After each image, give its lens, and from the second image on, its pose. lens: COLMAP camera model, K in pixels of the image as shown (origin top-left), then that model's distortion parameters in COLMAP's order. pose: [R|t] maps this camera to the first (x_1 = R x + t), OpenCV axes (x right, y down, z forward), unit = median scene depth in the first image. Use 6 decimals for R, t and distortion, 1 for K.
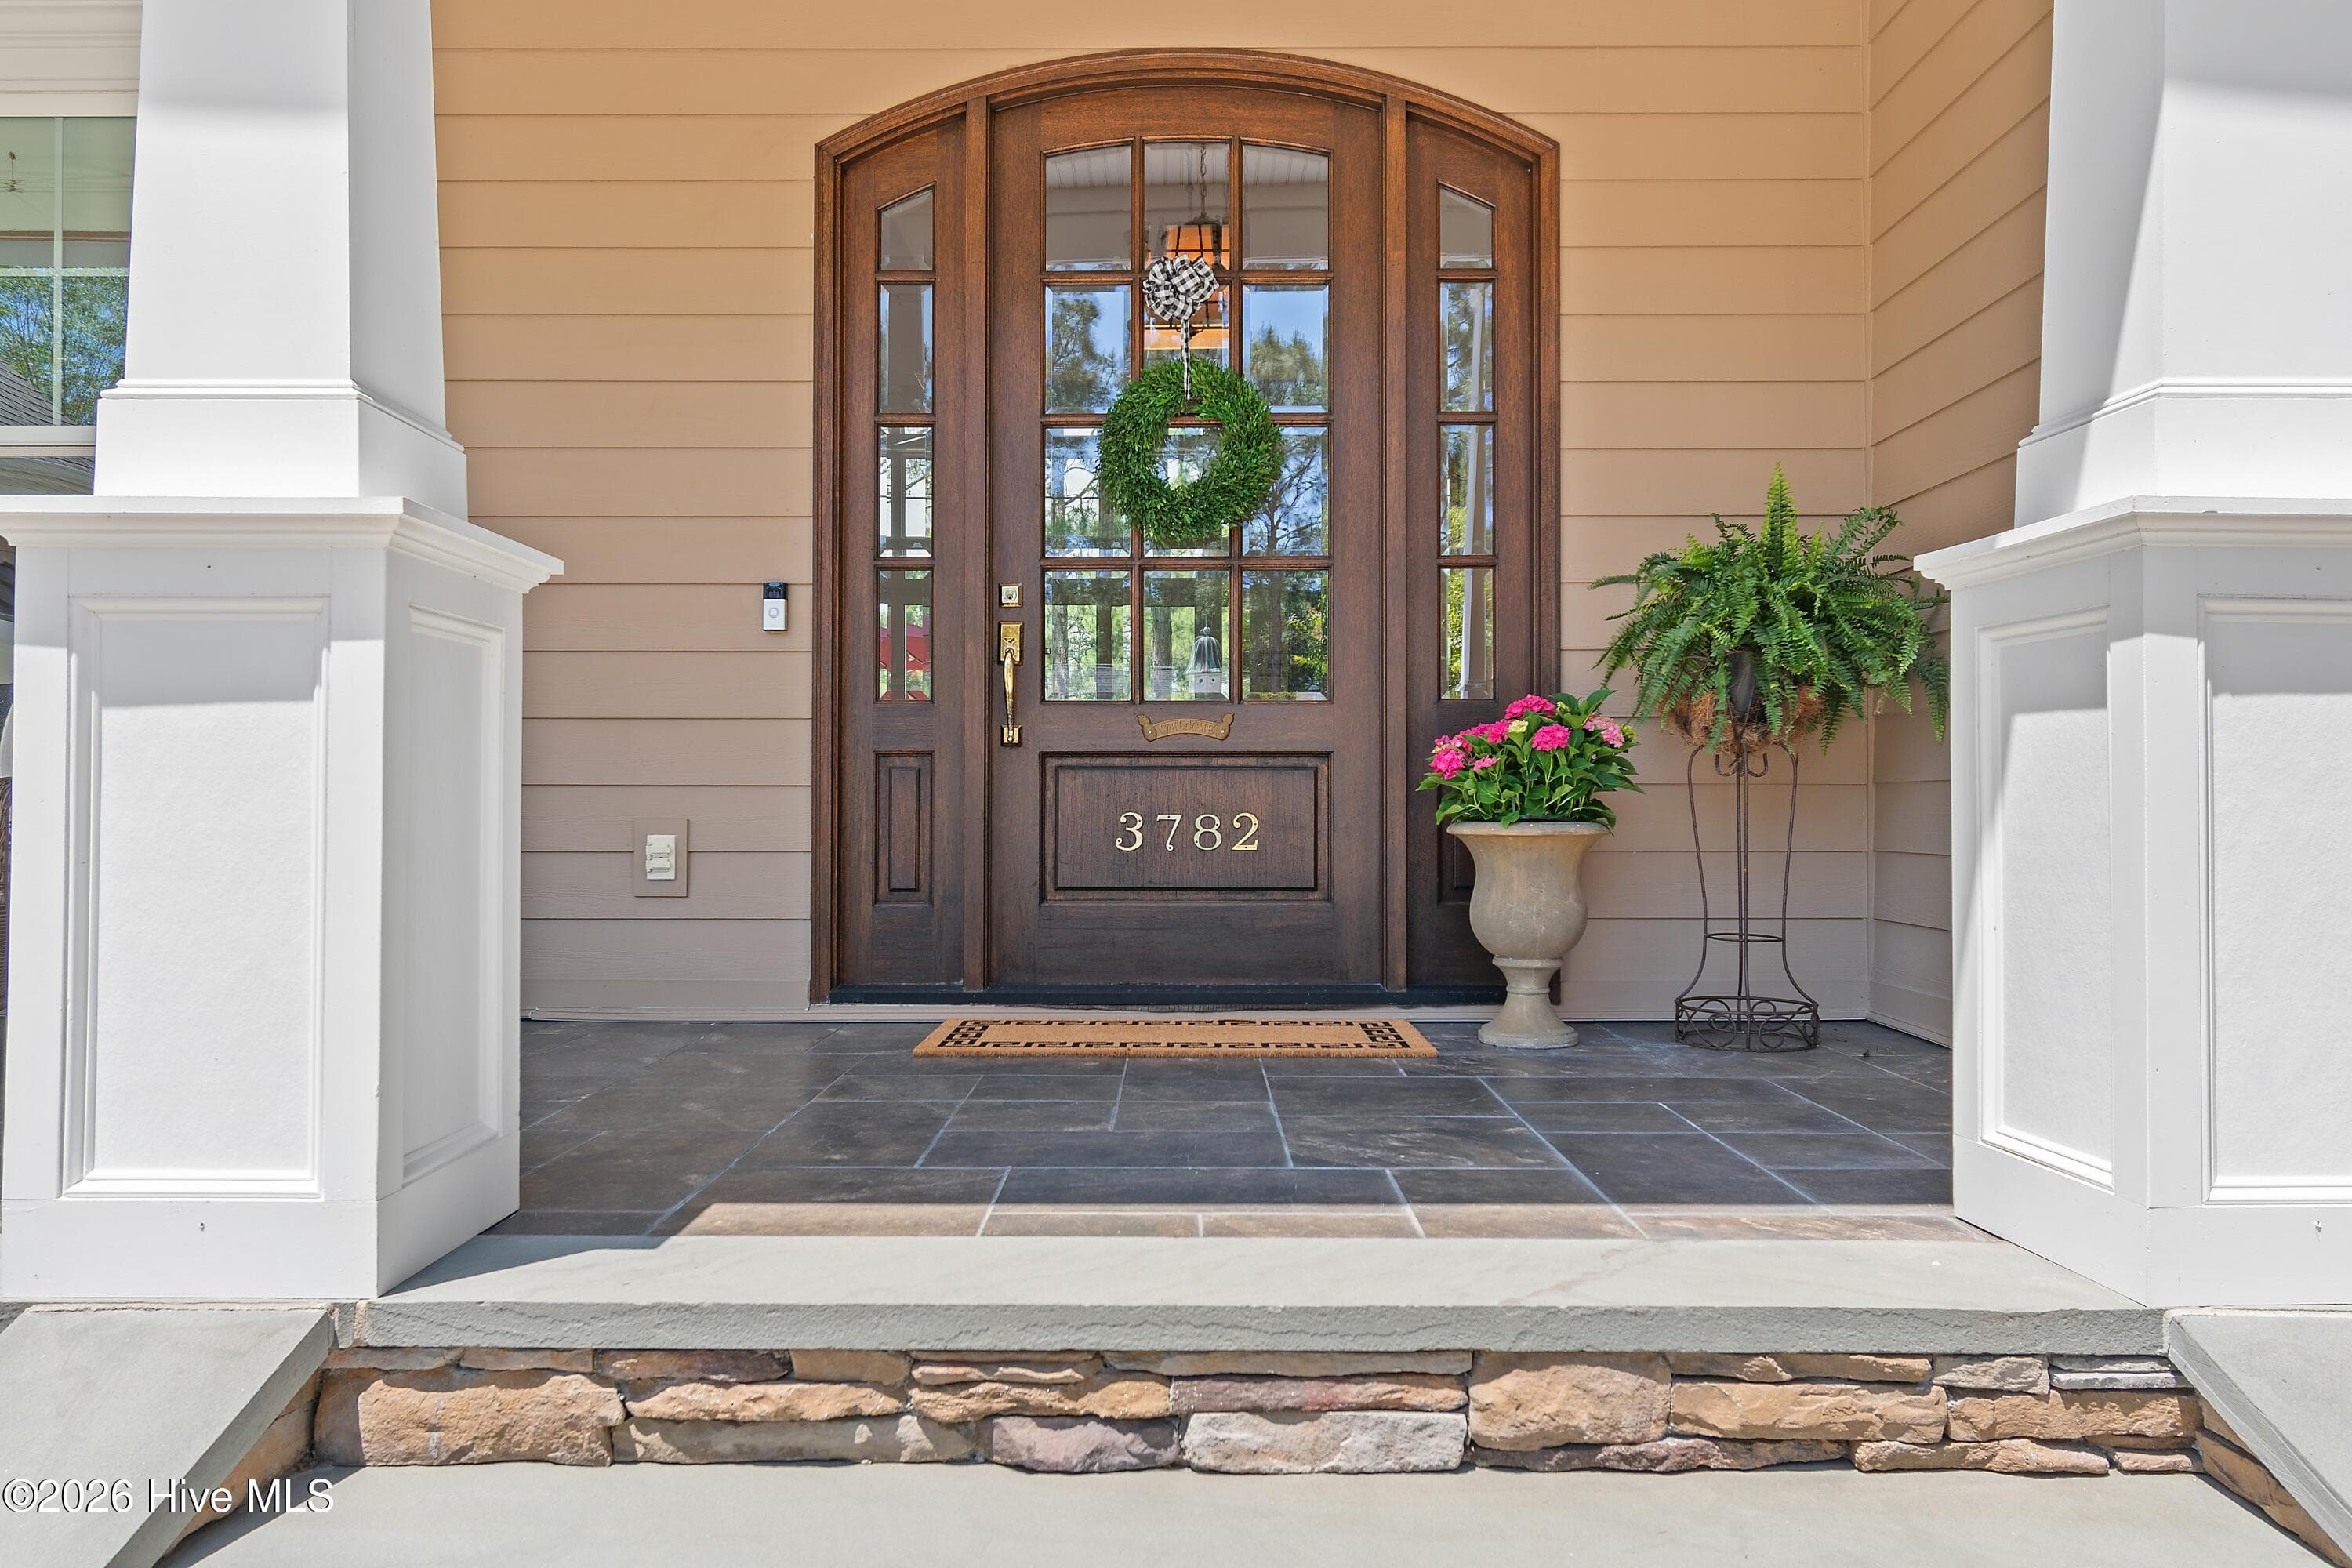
lens RADIAL K [[1729.8, 0, 1195.9], [0, 1729.8, 794.9], [0, 0, 1]] dist [0.001911, -0.009213]
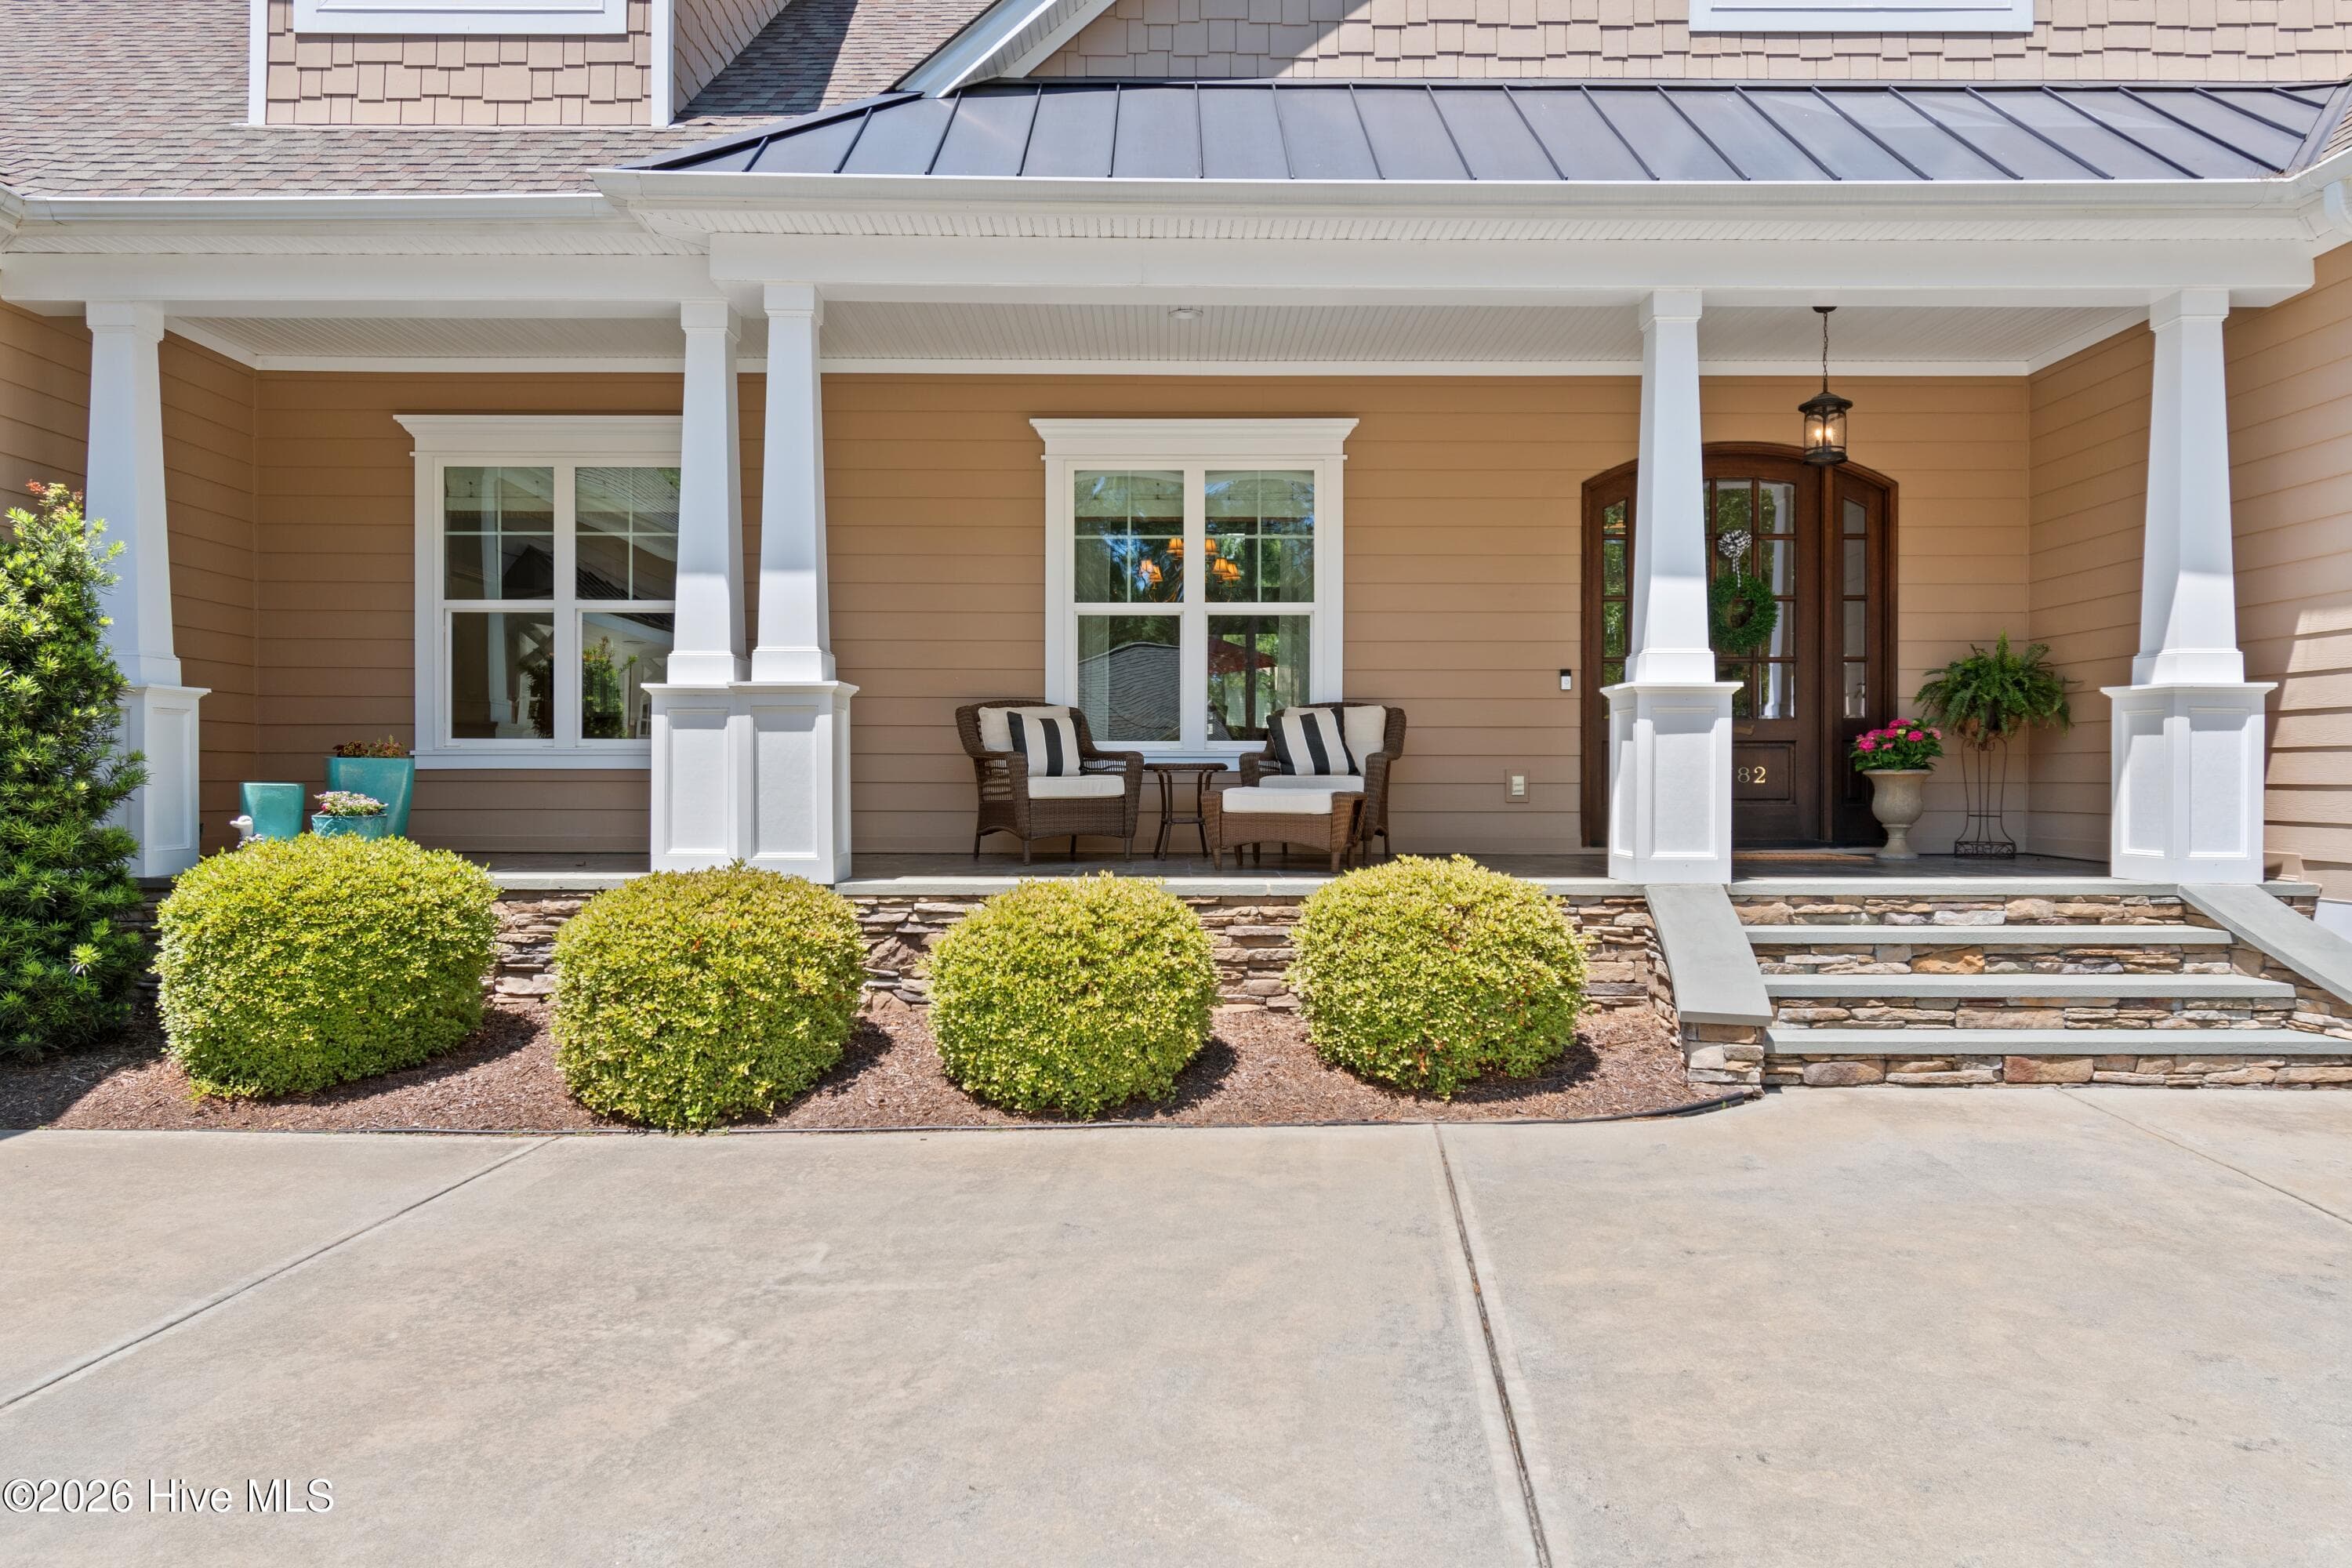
lens RADIAL K [[1729.8, 0, 1109.7], [0, 1729.8, 787.7], [0, 0, 1]] dist [0.001911, -0.009213]
pose [[0.999975, -0.000125, 0.007136, -0.878915], [0.000039, 0.999928, 0.011970, 0.010486], [-0.007137, -0.011969, 0.999903, -1.350924]]
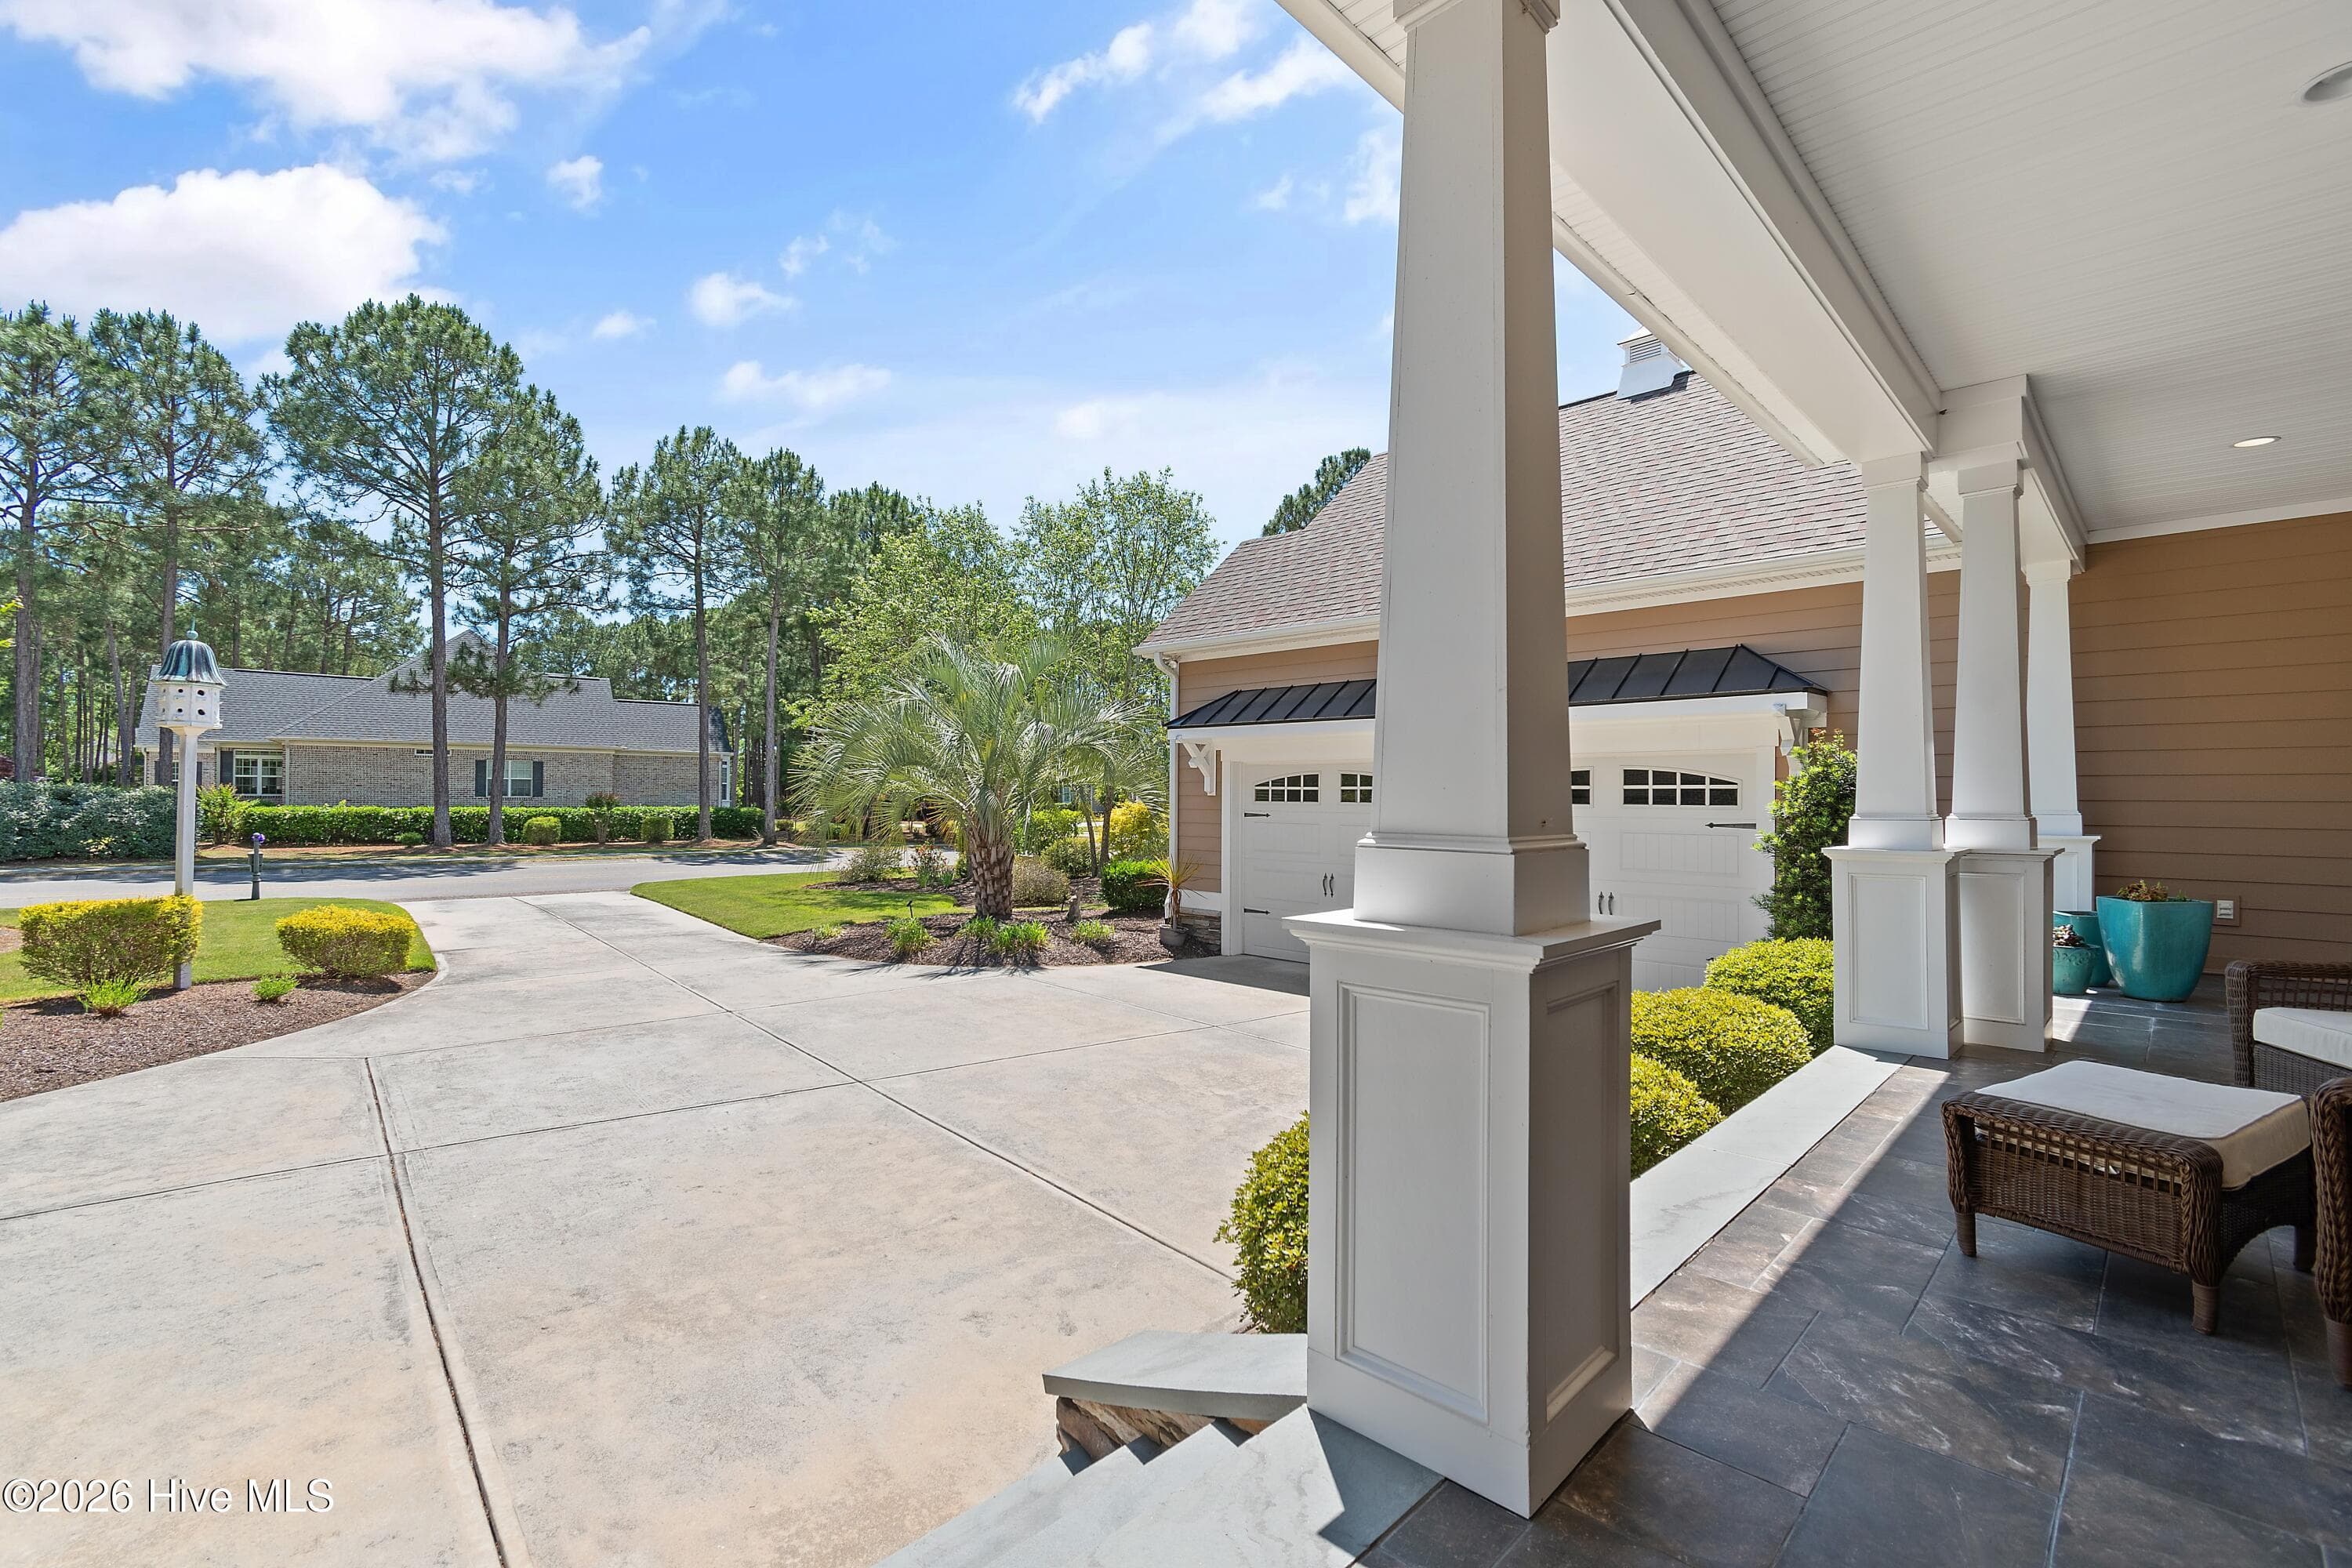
lens RADIAL K [[1023.3, 0, 1172.5], [0, 1023.3, 785.3], [0, 0, 1]] dist [-0.004117, 0.000295]
pose [[-0.700757, -0.012103, -0.713298, 0.130491], [0.003562, 0.999784, -0.020464, -0.126845], [0.713392, -0.016881, -0.700562, 0.702674]]
